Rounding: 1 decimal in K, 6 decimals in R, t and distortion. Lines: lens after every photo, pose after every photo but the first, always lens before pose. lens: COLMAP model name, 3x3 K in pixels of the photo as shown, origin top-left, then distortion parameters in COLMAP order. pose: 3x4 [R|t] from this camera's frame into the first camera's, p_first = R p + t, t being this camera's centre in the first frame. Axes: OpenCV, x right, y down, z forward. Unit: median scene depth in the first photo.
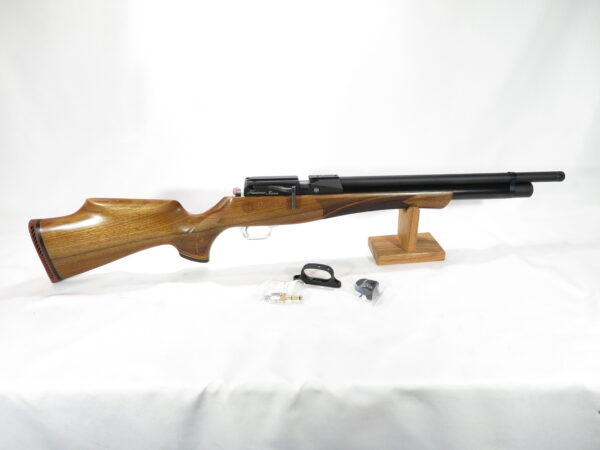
lens RADIAL K [[437.7, 0, 300.0], [0, 437.7, 225.0], [0, 0, 1]] dist [0.073722, -0.072904]
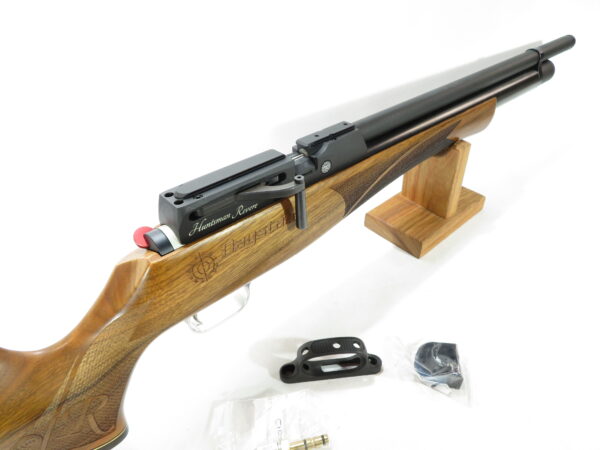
lens RADIAL K [[437.7, 0, 300.0], [0, 437.7, 225.0], [0, 0, 1]] dist [0.073722, -0.072904]
pose [[0.834582, -0.360010, 0.416972, -0.190711], [0.295149, 0.931327, 0.213350, -0.129454], [-0.465145, -0.054989, 0.883525, 0.626685]]
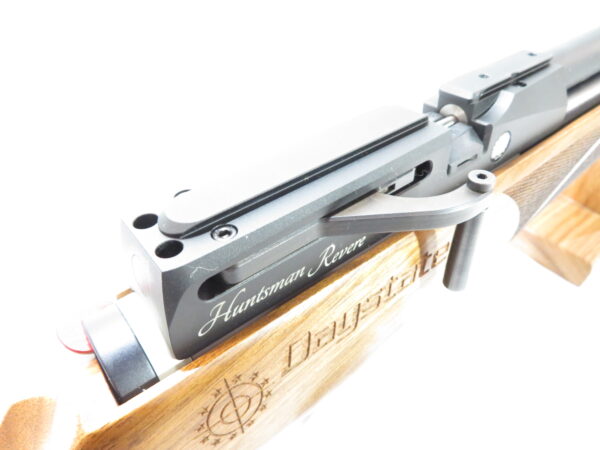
lens RADIAL K [[437.7, 0, 300.0], [0, 437.7, 225.0], [0, 0, 1]] dist [0.073722, -0.072904]
pose [[0.881659, -0.359082, 0.306165, -0.120666], [0.282402, 0.921301, 0.267308, -0.129881], [-0.378056, -0.149214, 0.913679, 0.859108]]
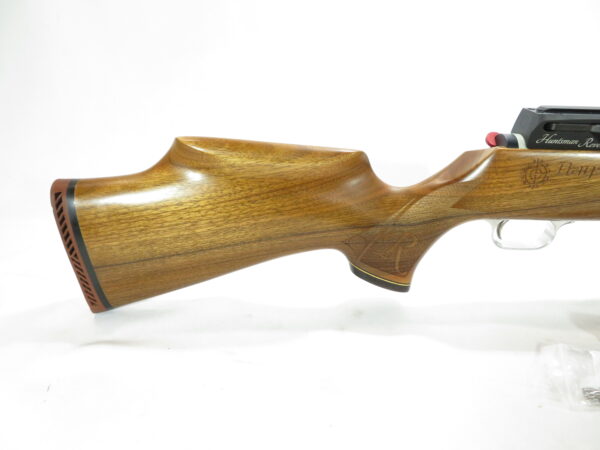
lens RADIAL K [[437.7, 0, 300.0], [0, 437.7, 225.0], [0, 0, 1]] dist [0.073722, -0.072904]
pose [[0.995375, 0.055056, -0.078718, -0.306837], [-0.055954, 0.998391, -0.009238, 0.025727], [0.078083, 0.013600, 0.996854, 0.547797]]
